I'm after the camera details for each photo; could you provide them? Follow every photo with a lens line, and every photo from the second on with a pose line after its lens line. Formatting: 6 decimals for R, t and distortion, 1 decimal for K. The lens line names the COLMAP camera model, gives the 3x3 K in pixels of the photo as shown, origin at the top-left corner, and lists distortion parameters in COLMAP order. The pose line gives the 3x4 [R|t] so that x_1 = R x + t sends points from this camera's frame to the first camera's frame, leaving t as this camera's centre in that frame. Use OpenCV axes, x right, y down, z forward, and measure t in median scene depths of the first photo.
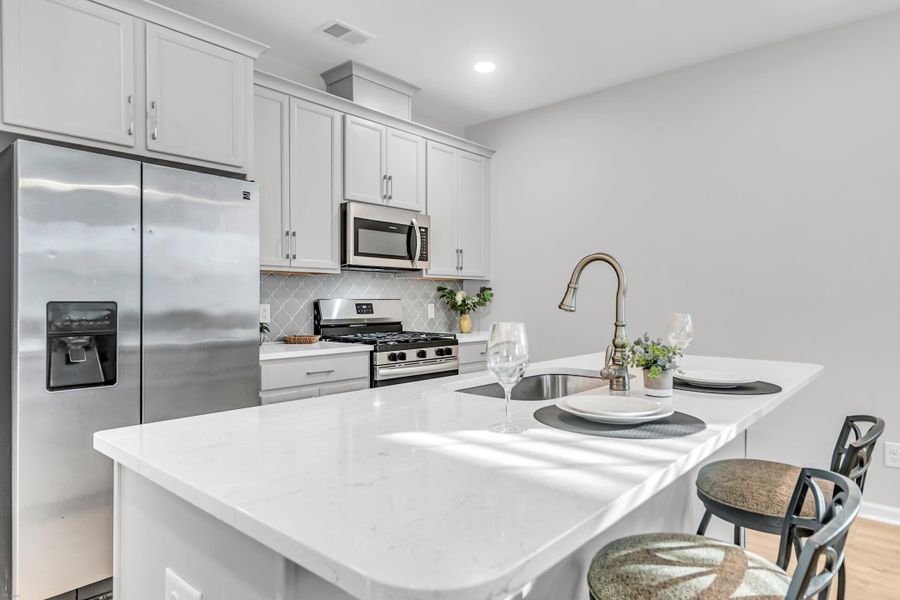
lens RADIAL K [[549.1, 0, 450.0], [0, 549.1, 300.0], [0, 0, 1]] dist [0.000047, -0.000329]
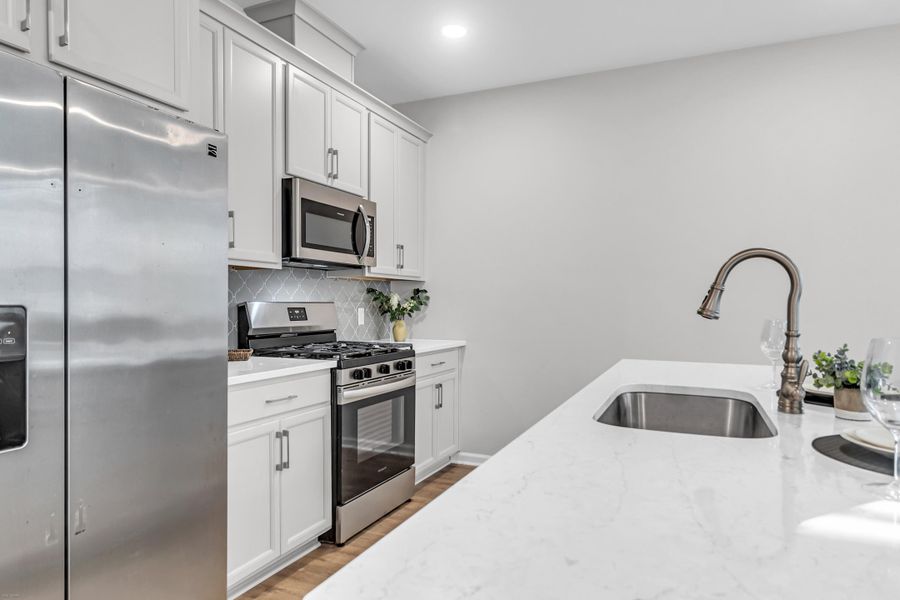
lens RADIAL K [[563.7, 0, 459.5], [0, 563.7, 309.6], [0, 0, 1]] dist [0.004011, 0.001872]
pose [[0.951546, 0.000359, 0.307505, -0.190658], [-0.003684, 0.999941, 0.010232, -0.000039], [-0.307483, -0.010869, 0.951491, 0.150741]]
